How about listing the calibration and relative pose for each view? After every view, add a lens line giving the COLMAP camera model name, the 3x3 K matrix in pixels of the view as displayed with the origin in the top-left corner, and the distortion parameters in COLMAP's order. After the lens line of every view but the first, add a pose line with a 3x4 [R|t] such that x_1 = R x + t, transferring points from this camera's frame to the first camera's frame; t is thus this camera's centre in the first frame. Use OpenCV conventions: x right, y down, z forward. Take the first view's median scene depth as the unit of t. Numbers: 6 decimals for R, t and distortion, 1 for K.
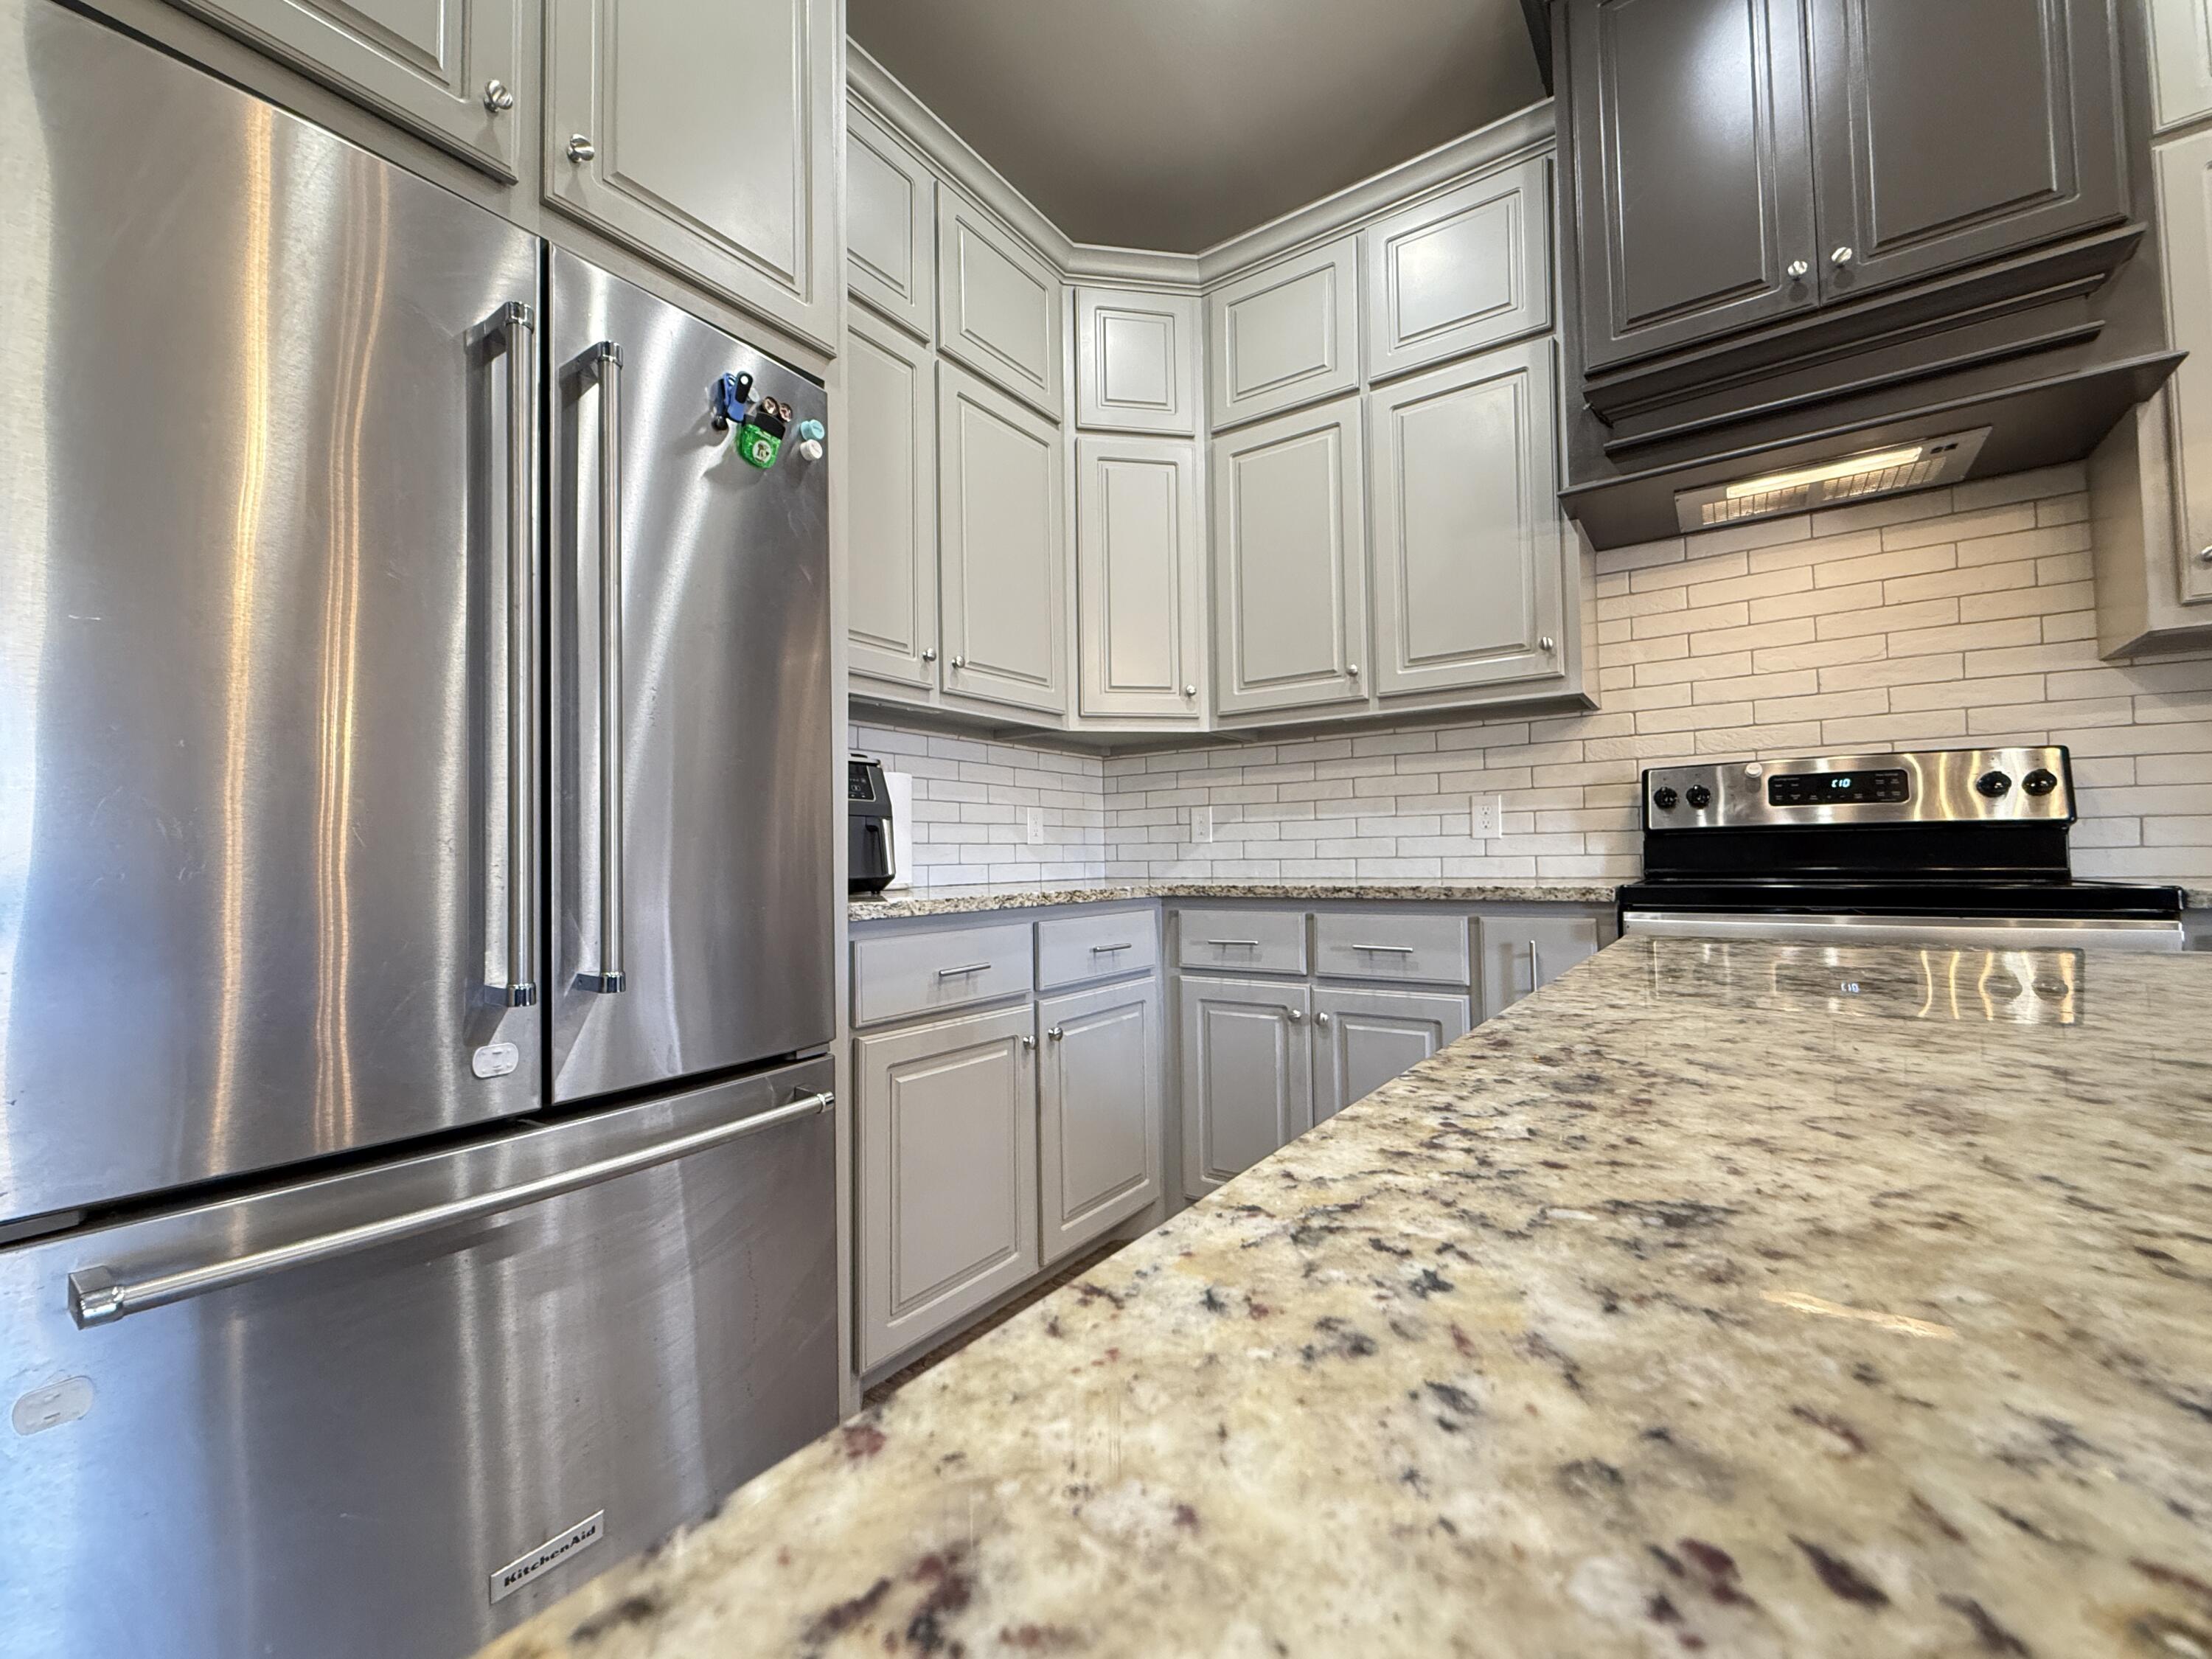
lens RADIAL K [[896.8, 0, 1115.1], [0, 896.8, 827.3], [0, 0, 1]] dist [-0.000188, 0.000743]
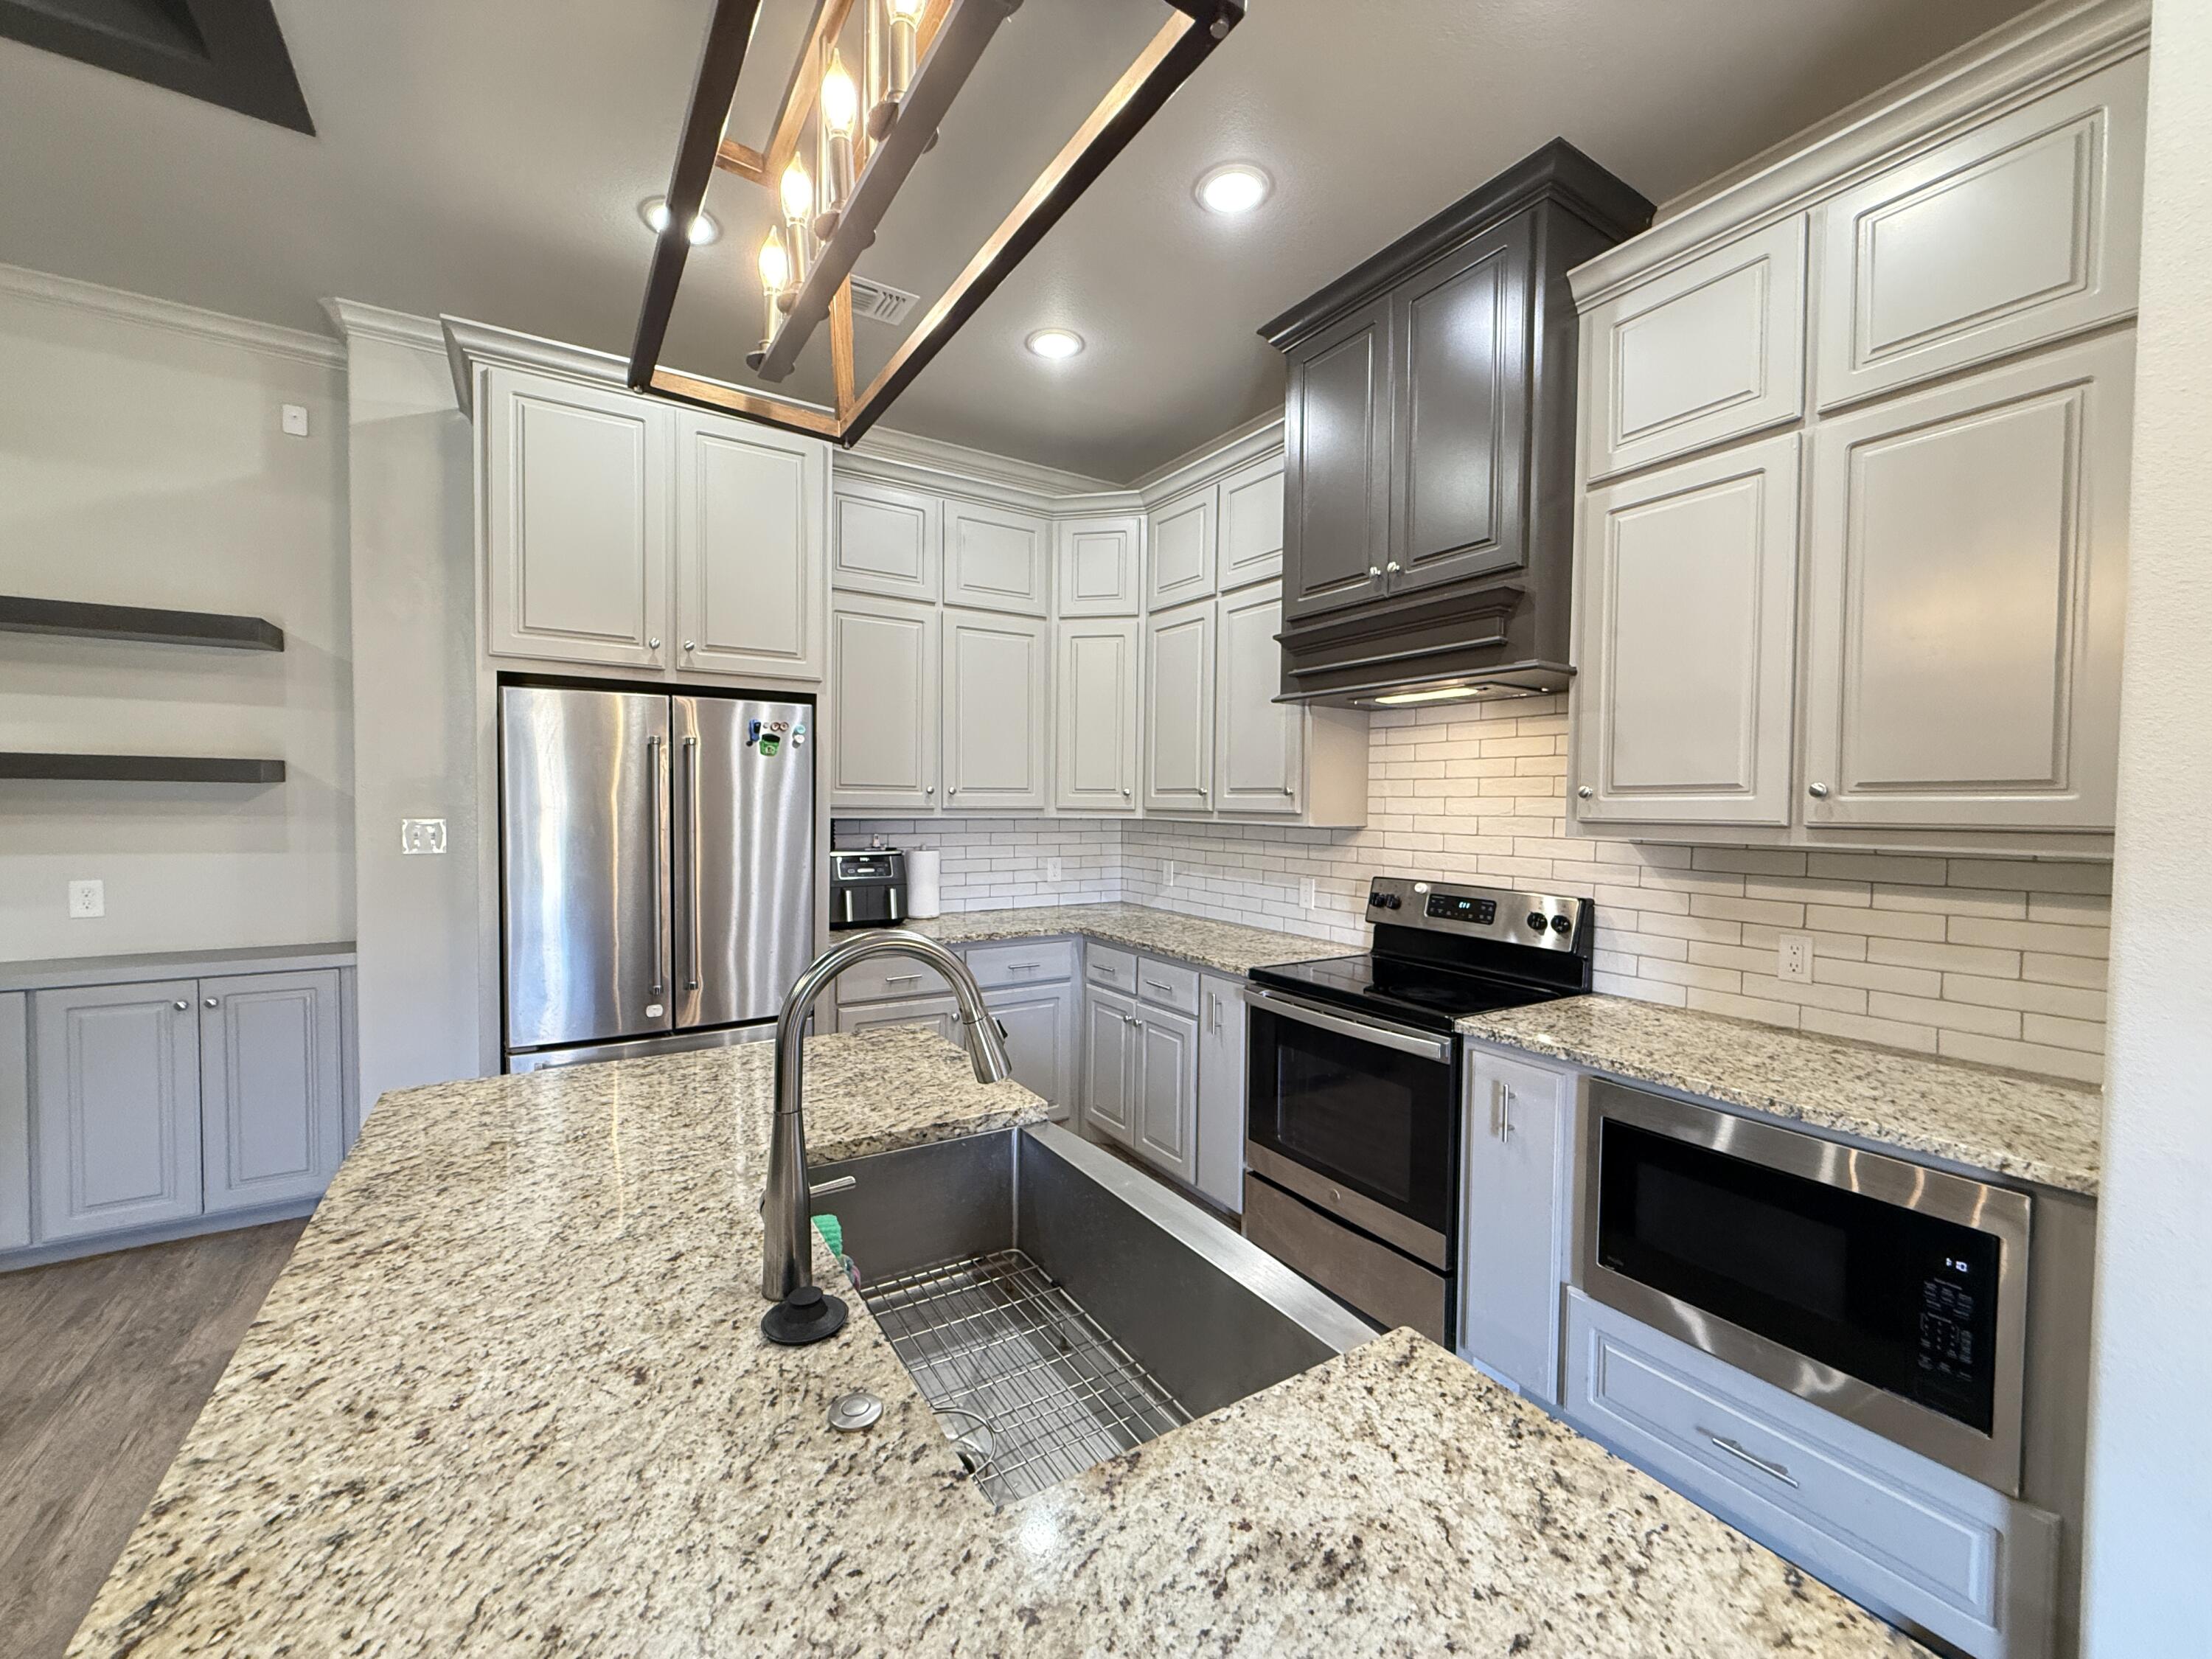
lens RADIAL K [[896.8, 0, 1099.4], [0, 896.8, 828.1], [0, 0, 1]] dist [-0.000188, 0.000743]
pose [[0.919552, 0.039375, -0.390992, 0.771507], [-0.011319, 0.997209, 0.073804, -0.248802], [0.392806, -0.063441, 0.917430, -0.469788]]
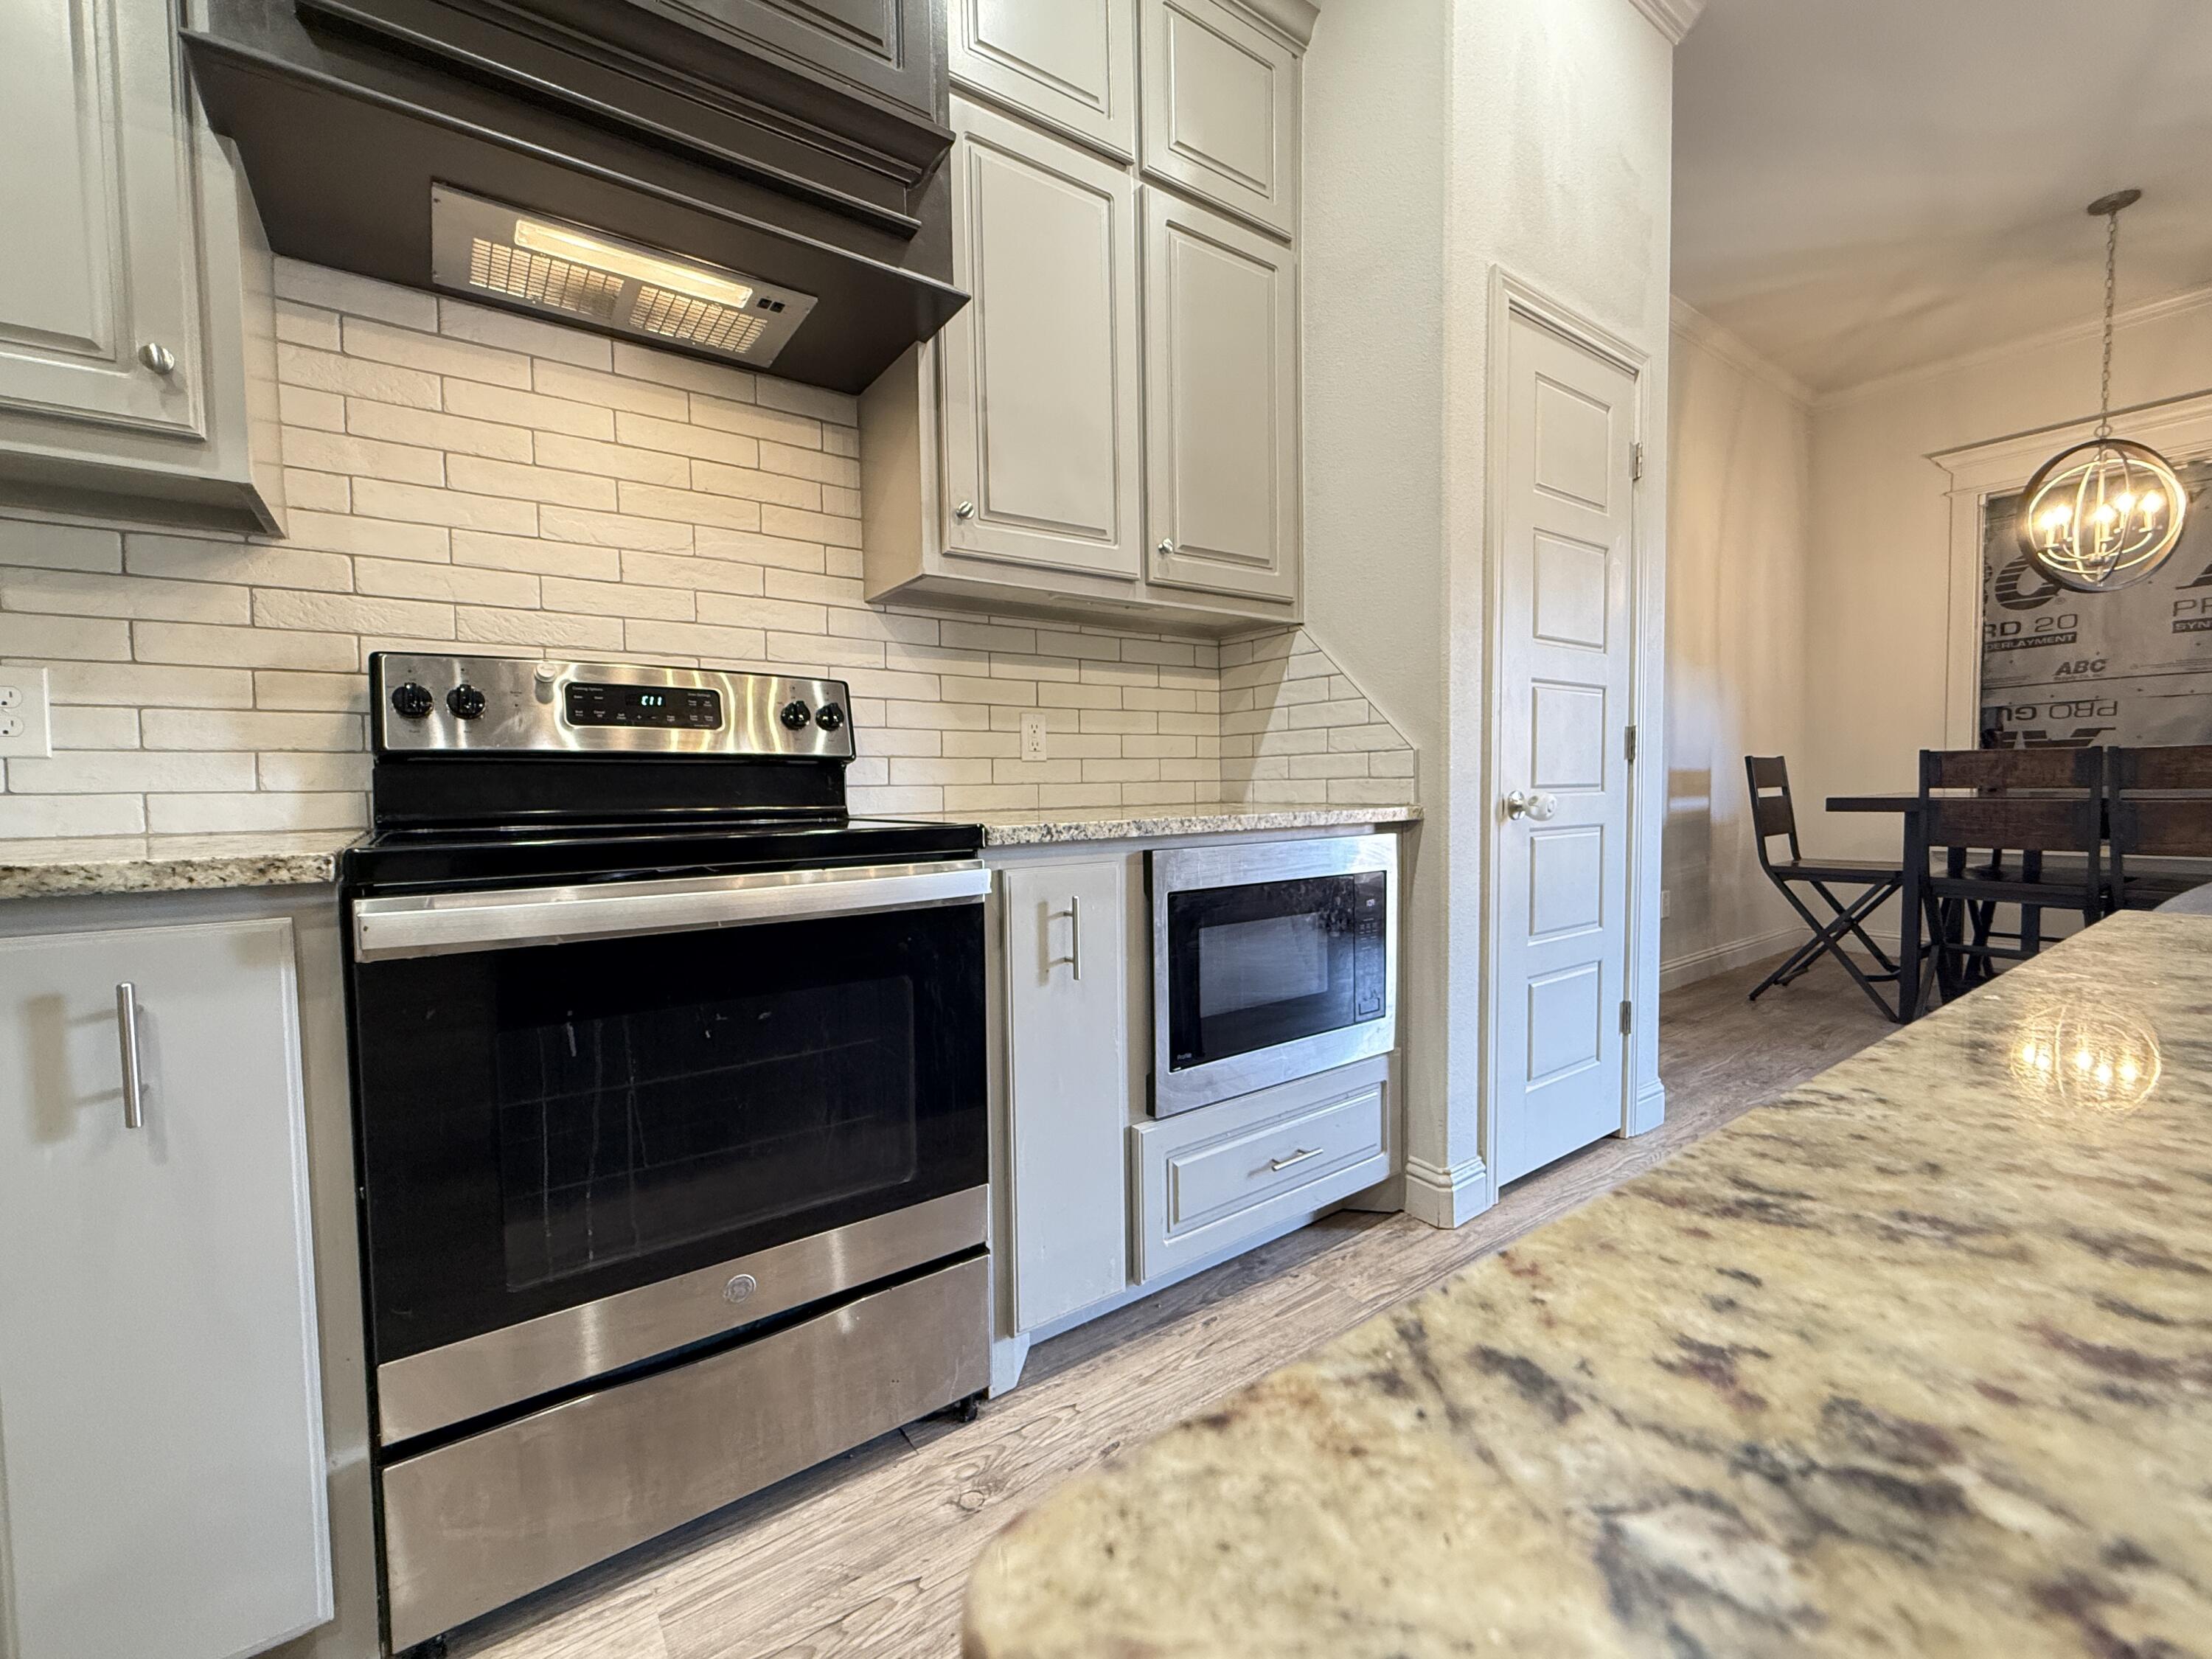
lens RADIAL K [[896.8, 0, 1085.4], [0, 896.8, 831.4], [0, 0, 1]] dist [-0.000188, 0.000743]
pose [[0.332014, -0.037177, 0.942542, 0.179381], [-0.030556, 0.998275, 0.050139, 0.012740], [-0.942780, -0.045448, 0.330305, 0.352530]]
